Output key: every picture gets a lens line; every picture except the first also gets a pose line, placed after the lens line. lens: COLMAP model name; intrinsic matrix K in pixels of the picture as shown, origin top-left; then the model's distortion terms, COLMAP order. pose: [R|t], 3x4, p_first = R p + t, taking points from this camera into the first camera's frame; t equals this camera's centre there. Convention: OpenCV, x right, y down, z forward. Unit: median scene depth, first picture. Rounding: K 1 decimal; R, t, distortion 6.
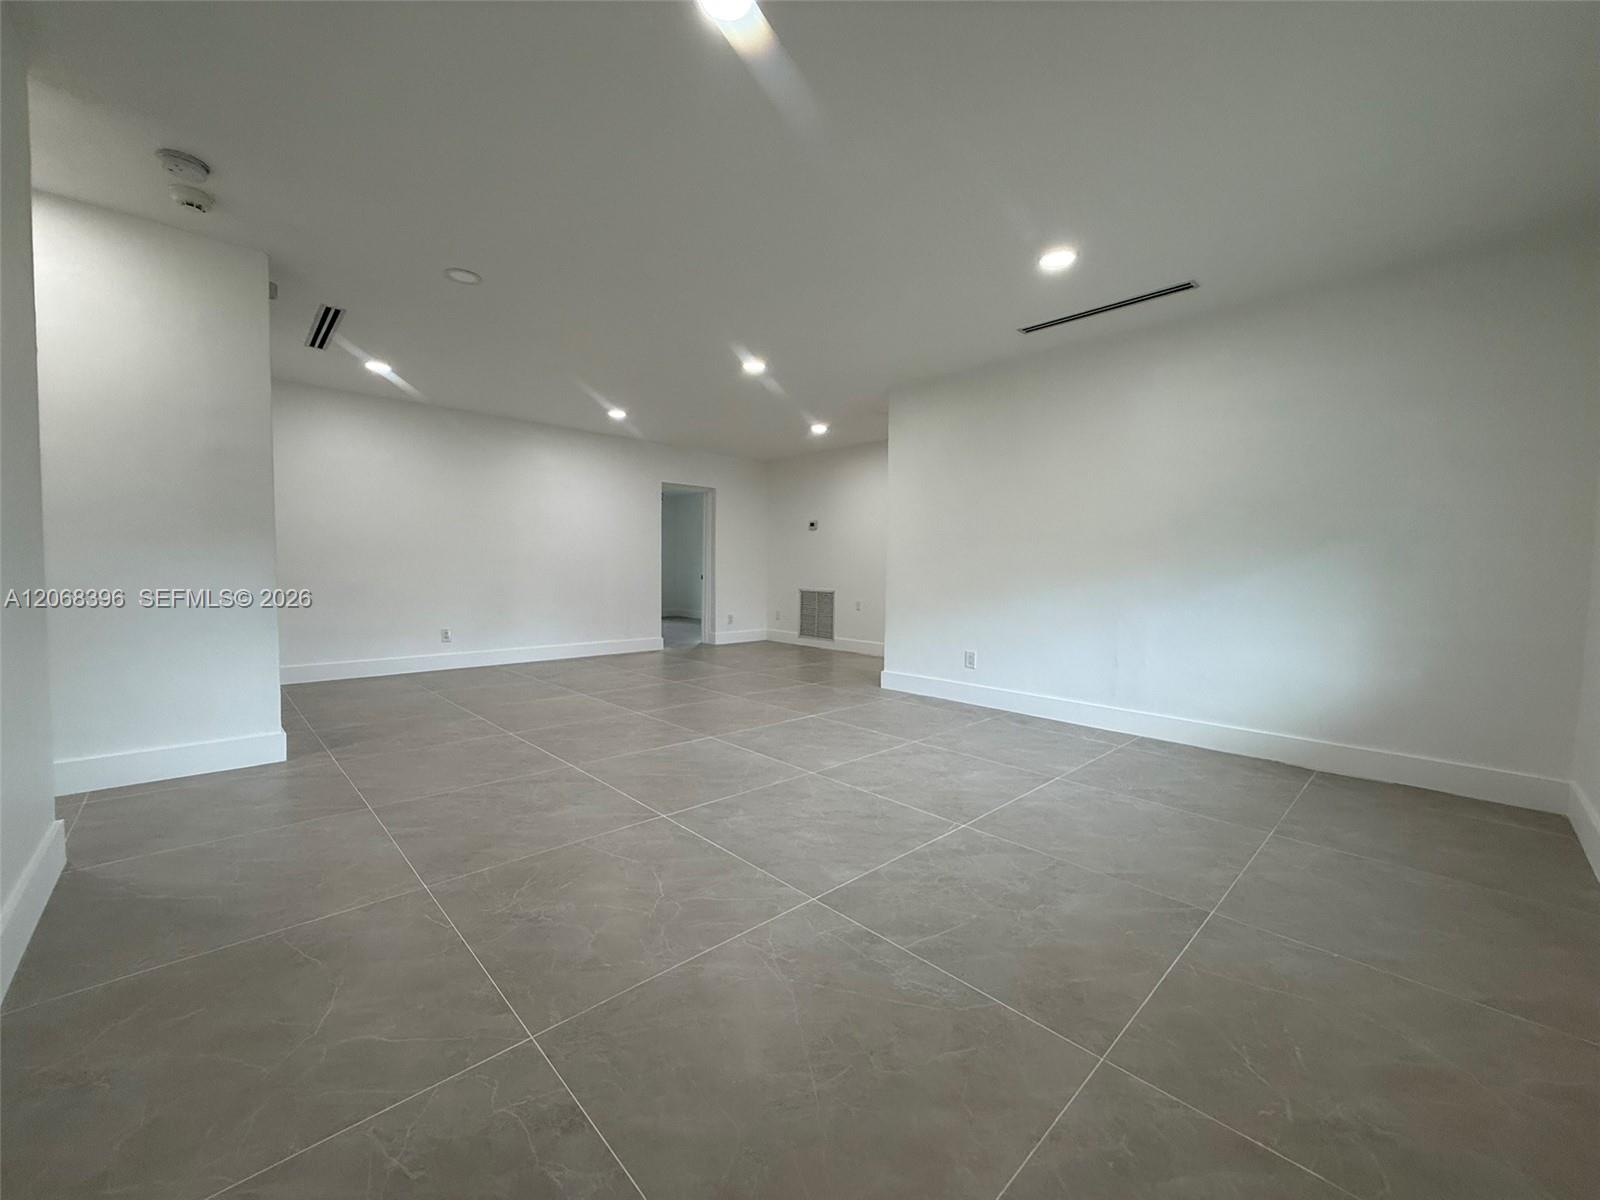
lens RADIAL K [[634.9, 0, 790.7], [0, 634.9, 599.6], [0, 0, 1]] dist [0.000609, -0.000011]
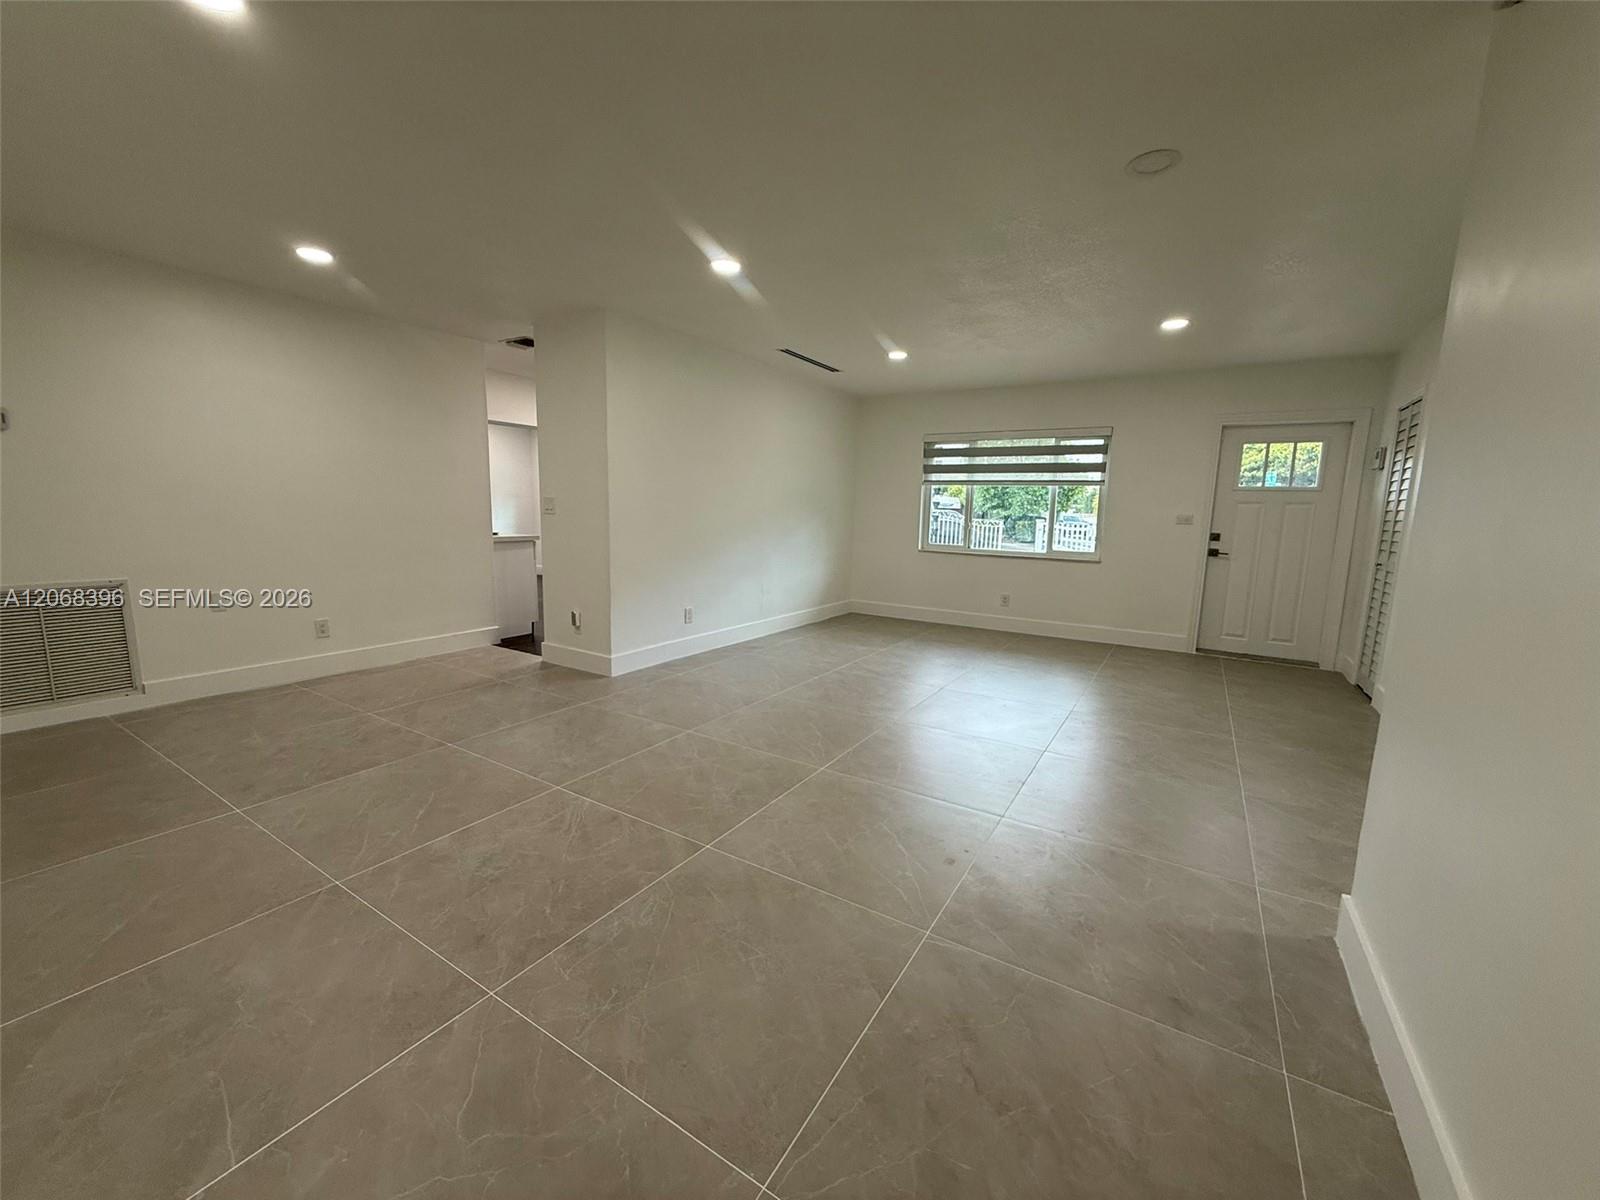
lens RADIAL K [[634.9, 0, 795.8], [0, 634.9, 603.3], [0, 0, 1]] dist [0.000609, -0.000011]
pose [[-0.251011, -0.164283, 0.953942, -1.636904], [0.019148, 0.984457, 0.174577, -0.231348], [-0.967795, 0.062087, -0.243964, 2.234538]]
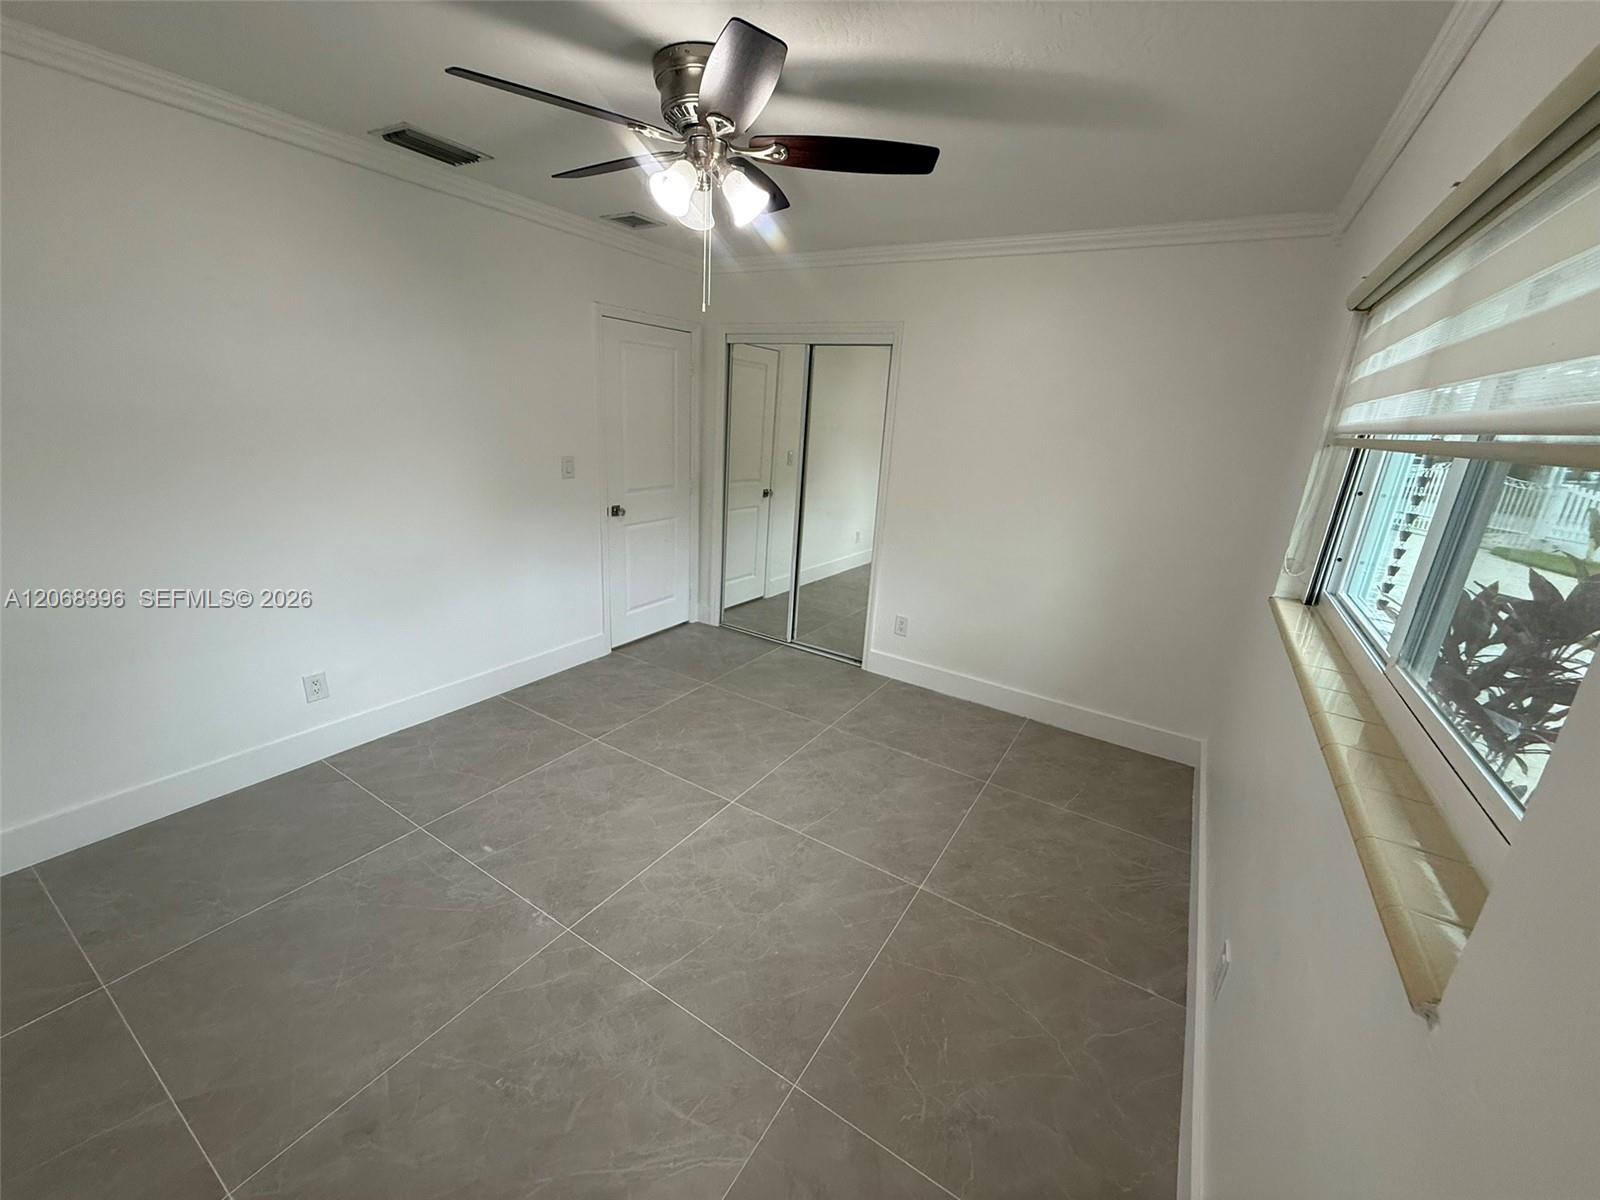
lens RADIAL K [[634.9, 0, 789.1], [0, 634.9, 597.1], [0, 0, 1]] dist [0.000609, -0.000011]
pose [[0.968761, -0.027959, 0.246416, 0.119288], [-0.033008, 0.970248, 0.239854, -0.262965], [-0.245790, -0.240495, 0.939015, 0.055076]]
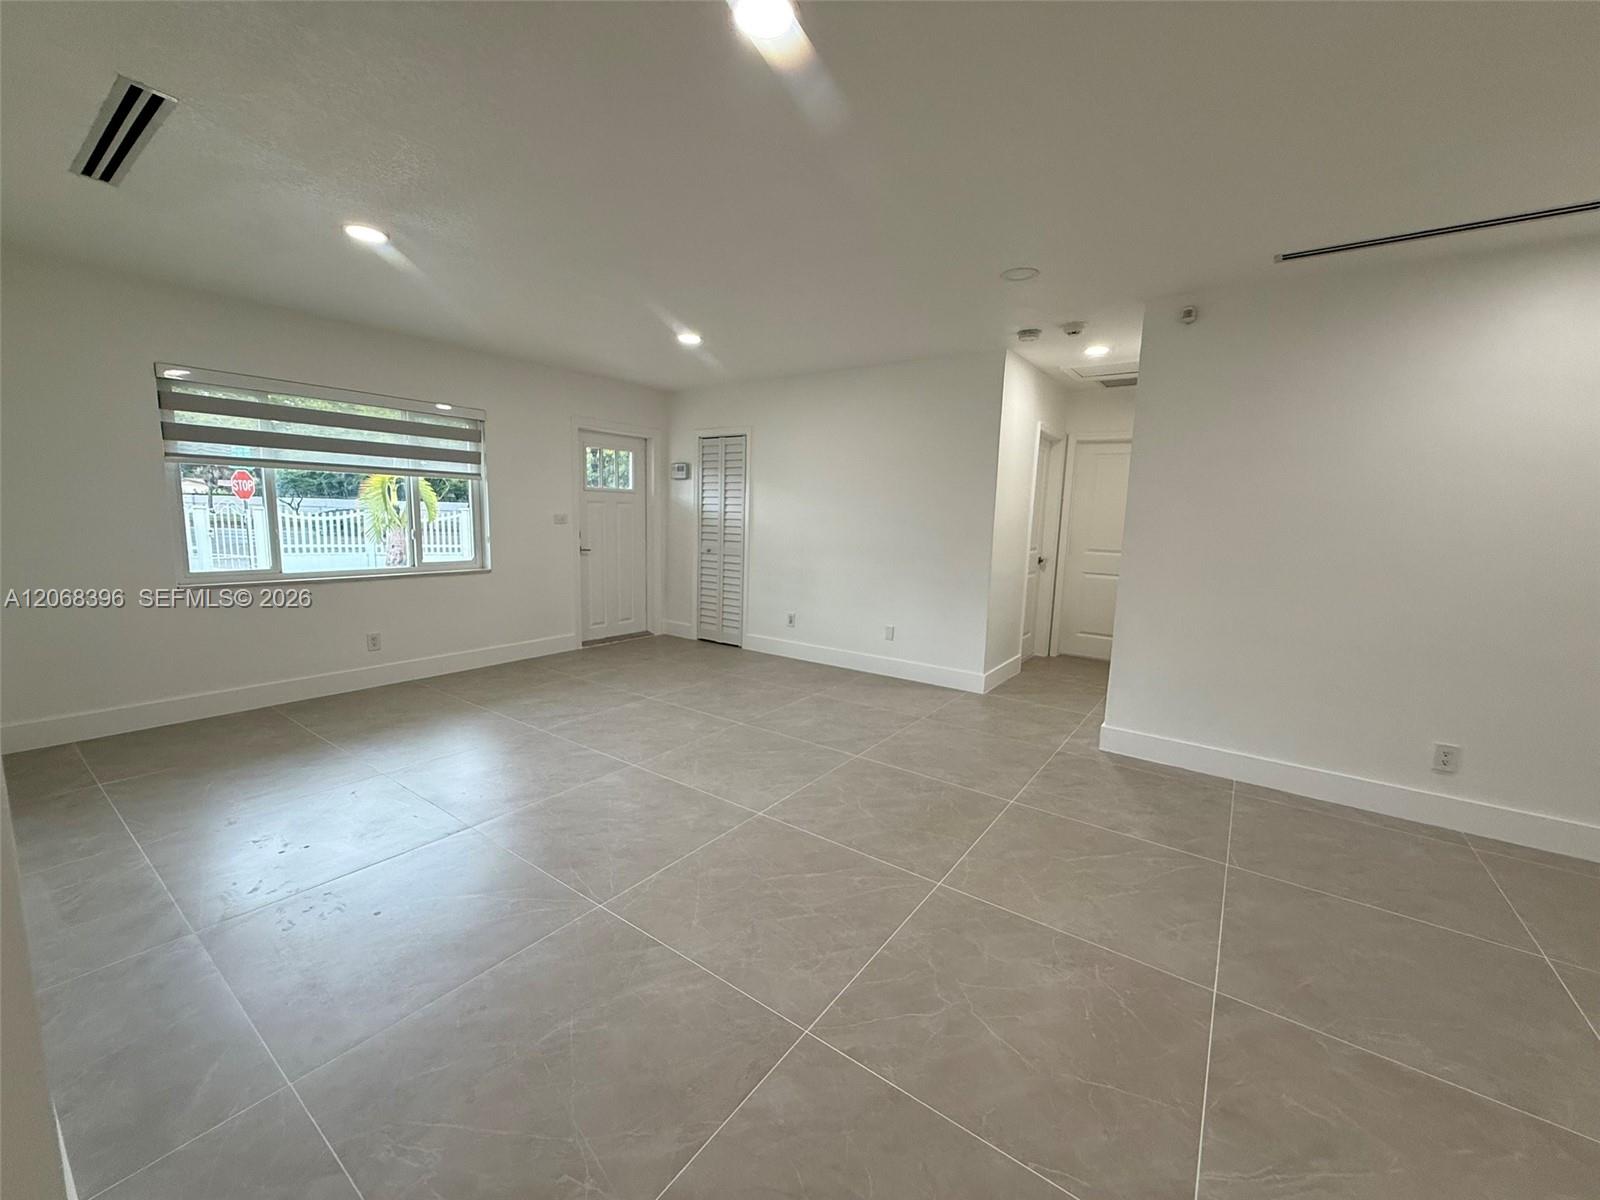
lens RADIAL K [[634.9, 0, 796.3], [0, 634.9, 598.9], [0, 0, 1]] dist [0.000609, -0.000011]
pose [[-0.980888, -0.014786, -0.194013, -0.028806], [-0.050565, 0.982221, 0.180789, -0.275805], [0.187890, 0.187143, -0.964196, 2.722967]]
